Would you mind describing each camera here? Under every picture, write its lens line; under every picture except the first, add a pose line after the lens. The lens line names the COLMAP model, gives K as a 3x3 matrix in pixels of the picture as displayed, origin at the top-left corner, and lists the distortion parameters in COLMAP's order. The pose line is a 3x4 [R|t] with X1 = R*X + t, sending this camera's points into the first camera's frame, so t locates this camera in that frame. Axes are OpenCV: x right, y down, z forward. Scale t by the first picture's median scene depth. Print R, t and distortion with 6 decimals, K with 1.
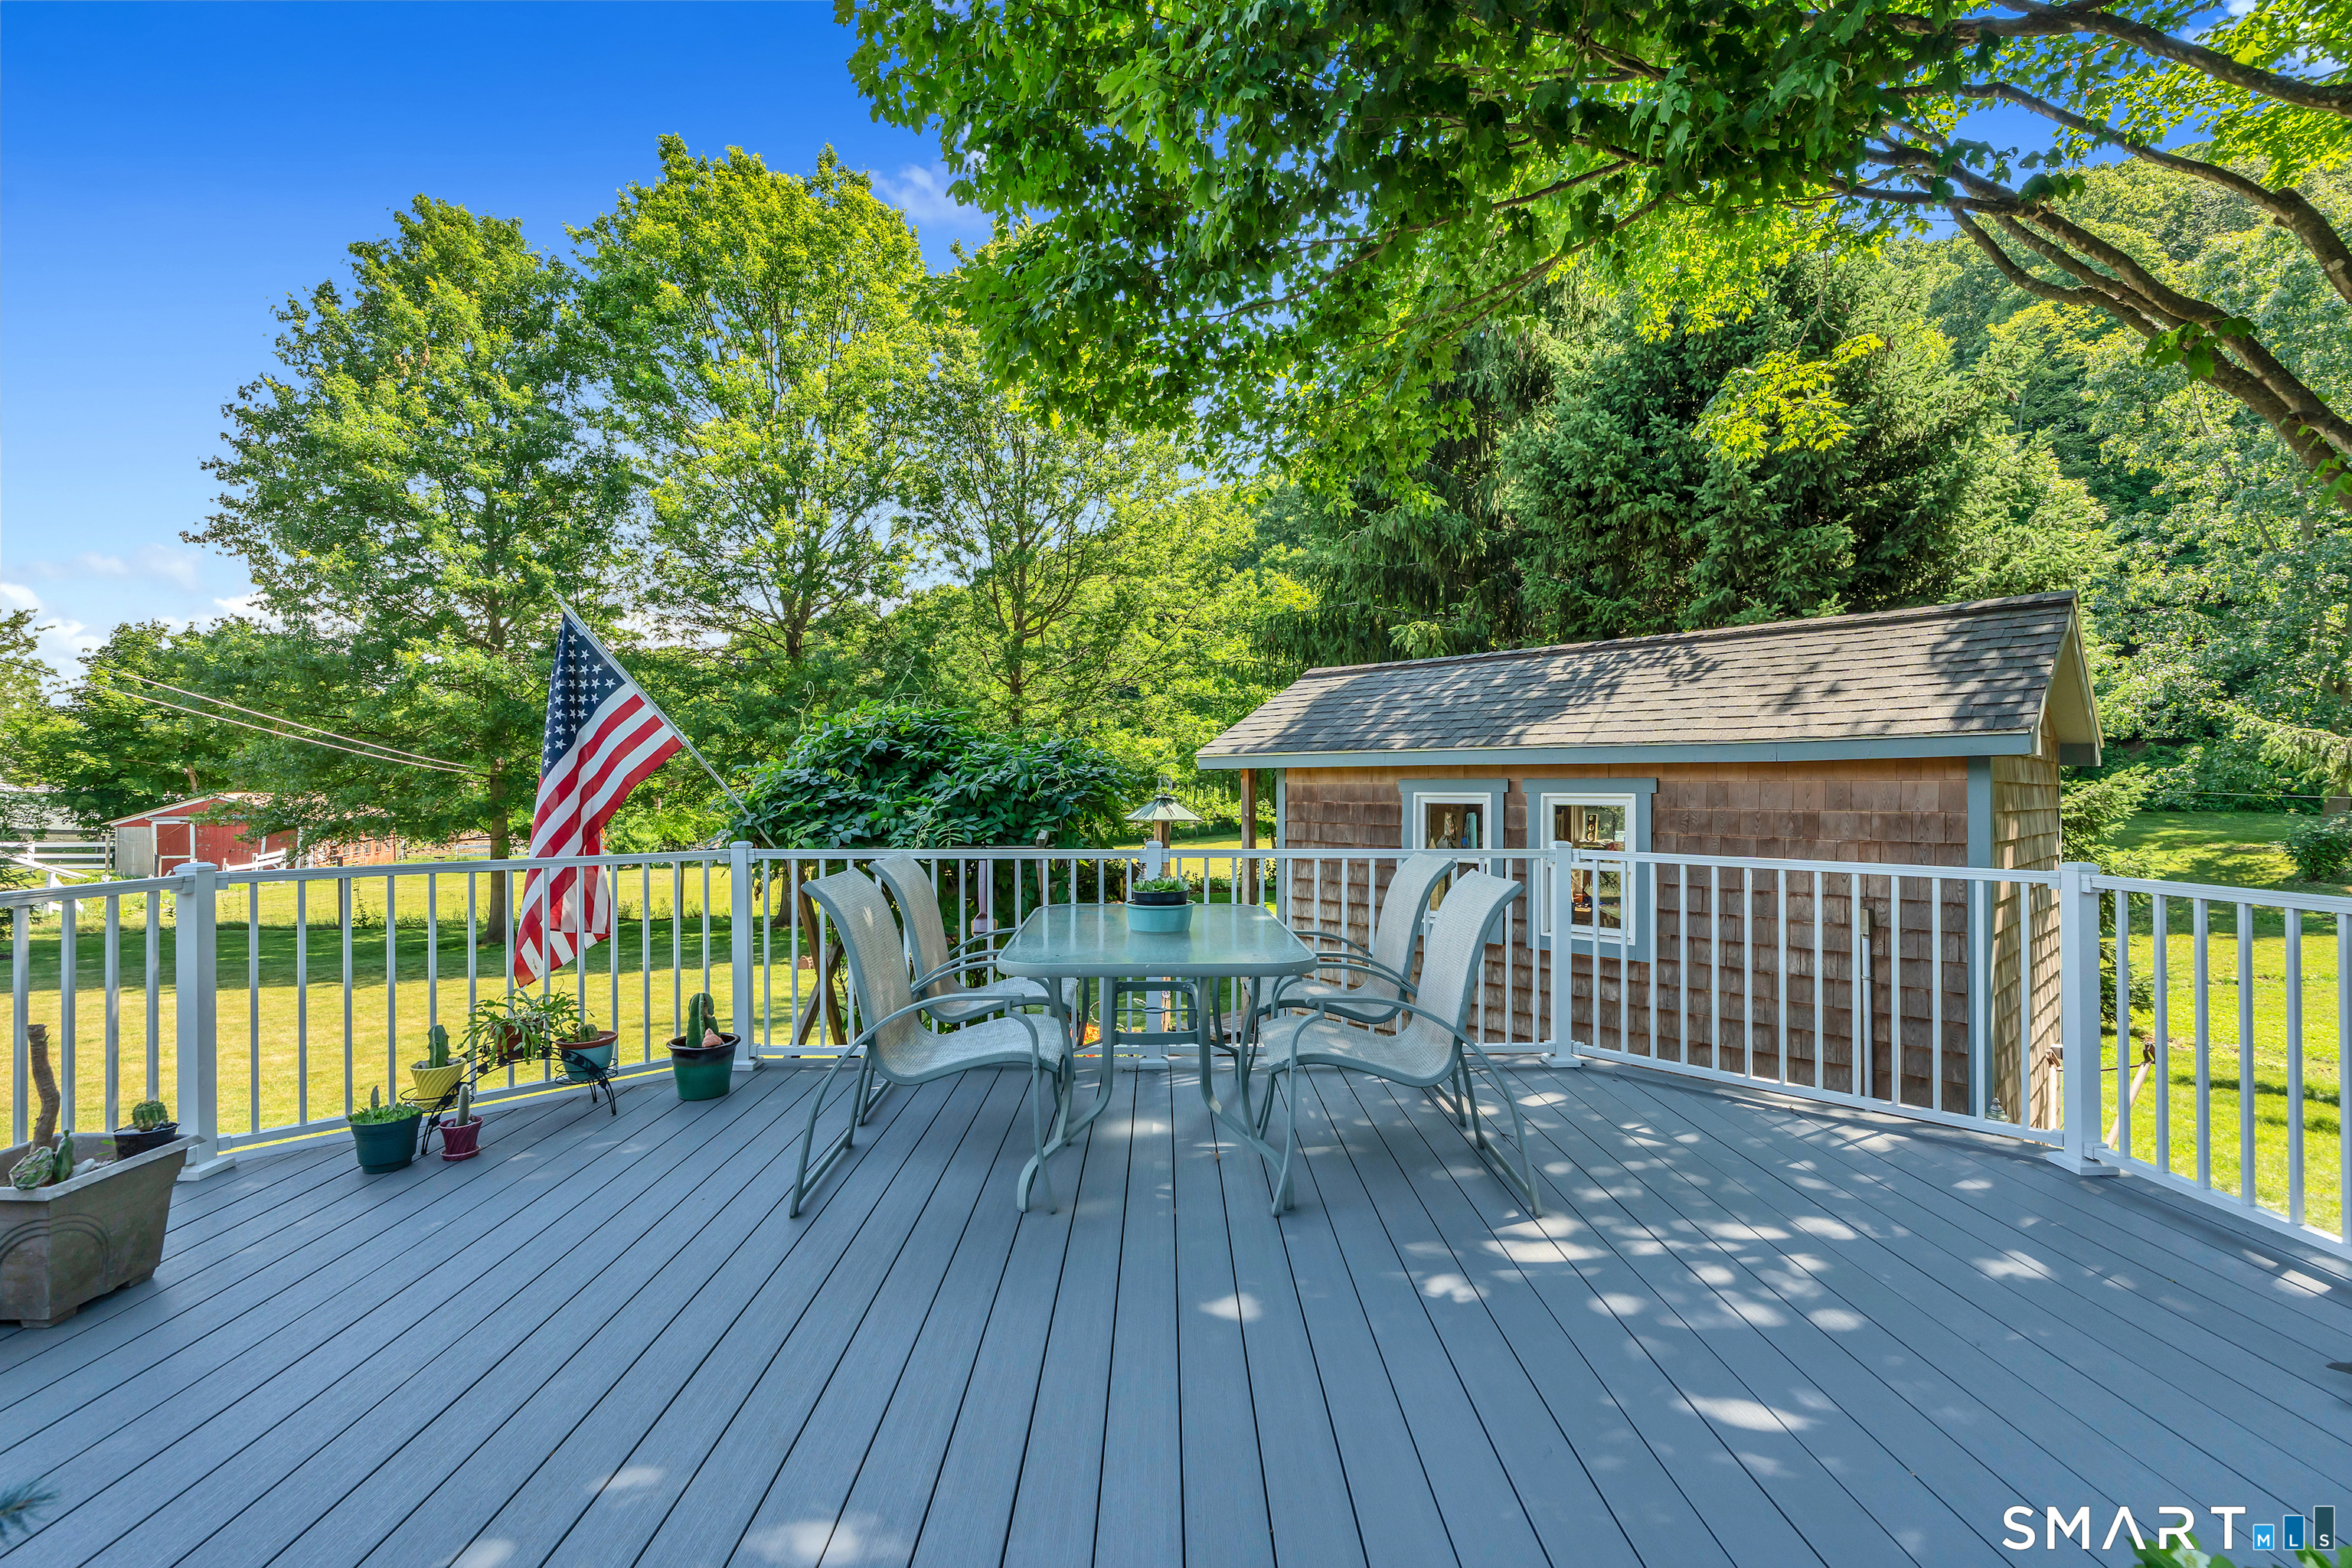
lens RADIAL K [[1047.4, 0, 1177.3], [0, 1047.4, 772.7], [0, 0, 1]] dist [-0.003319, -0.000814]
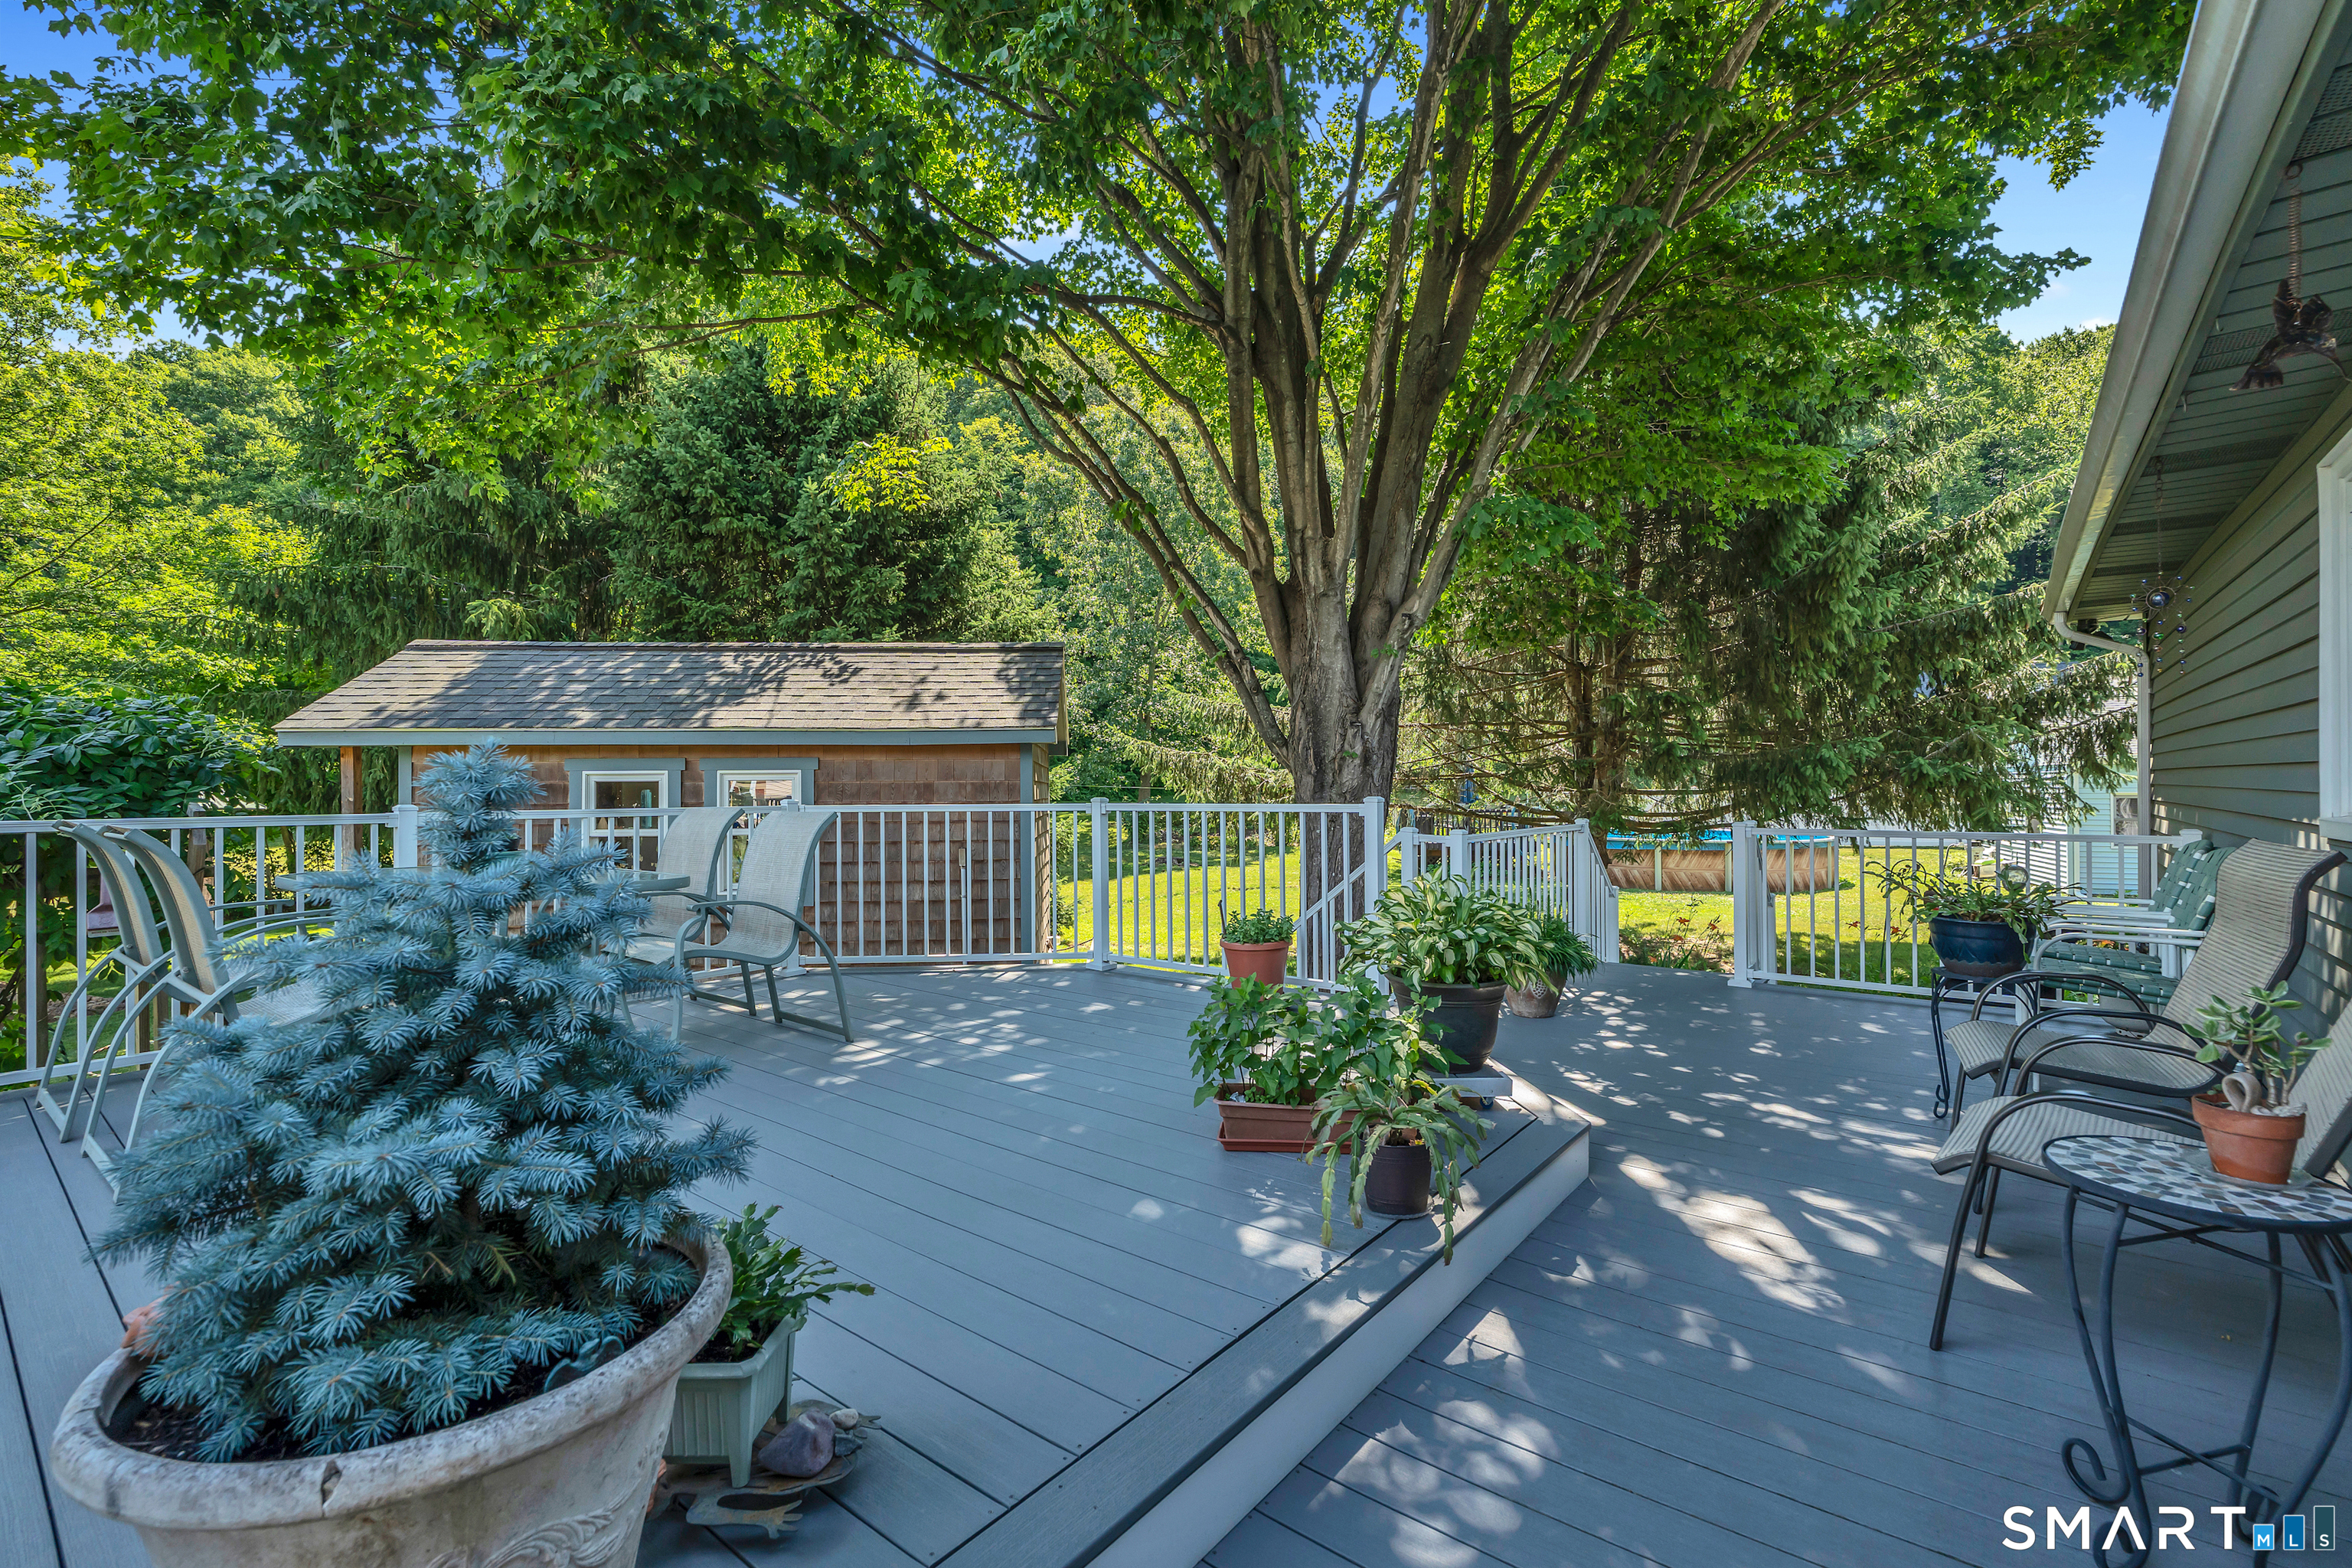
lens RADIAL K [[1047.4, 0, 1177.3], [0, 1047.4, 772.7], [0, 0, 1]] dist [-0.003319, -0.000814]
pose [[0.636656, 0.006946, 0.771116, -0.122847], [-0.004495, 0.999976, -0.005296, 0.014559], [-0.771135, -0.000095, 0.636672, -0.066902]]
